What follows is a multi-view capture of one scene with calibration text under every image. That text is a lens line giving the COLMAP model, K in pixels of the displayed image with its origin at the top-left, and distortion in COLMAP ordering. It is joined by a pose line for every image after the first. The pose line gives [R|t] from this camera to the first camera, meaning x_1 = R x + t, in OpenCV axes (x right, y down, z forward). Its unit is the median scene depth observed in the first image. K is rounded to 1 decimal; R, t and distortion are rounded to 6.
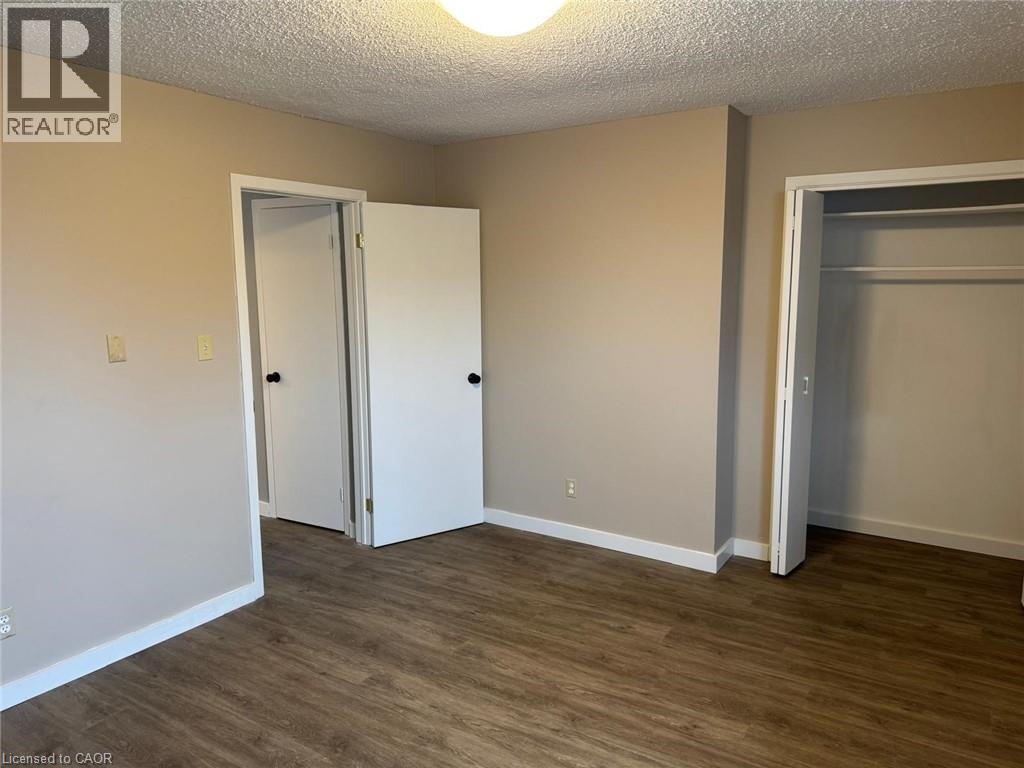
lens RADIAL K [[711.8, 0, 517.2], [0, 711.8, 374.2], [0, 0, 1]] dist [0.057996, -0.062864]
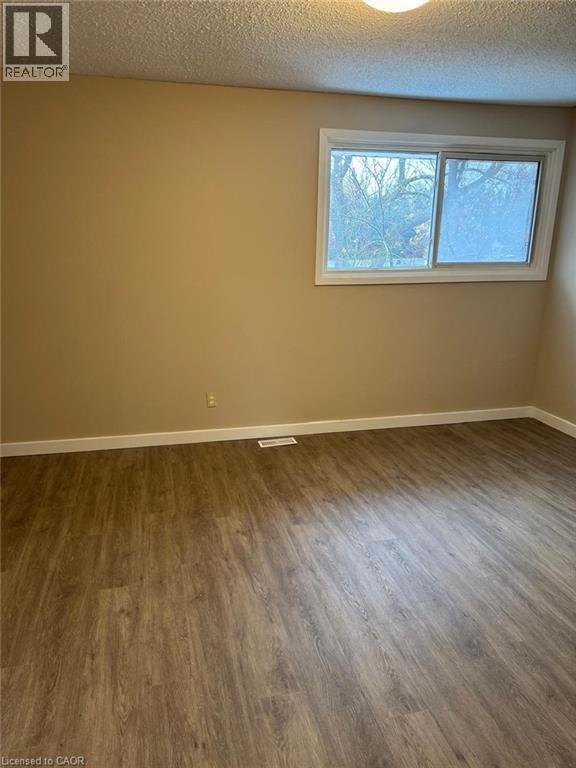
lens RADIAL K [[533.9, 0, 289.4], [0, 533.9, 383.8], [0, 0, 1]] dist [0.057996, -0.062864]
pose [[-0.718433, -0.184287, 0.670740, -0.446827], [0.091623, 0.930794, 0.353875, -0.149704], [-0.689535, 0.315691, -0.651828, 1.368027]]
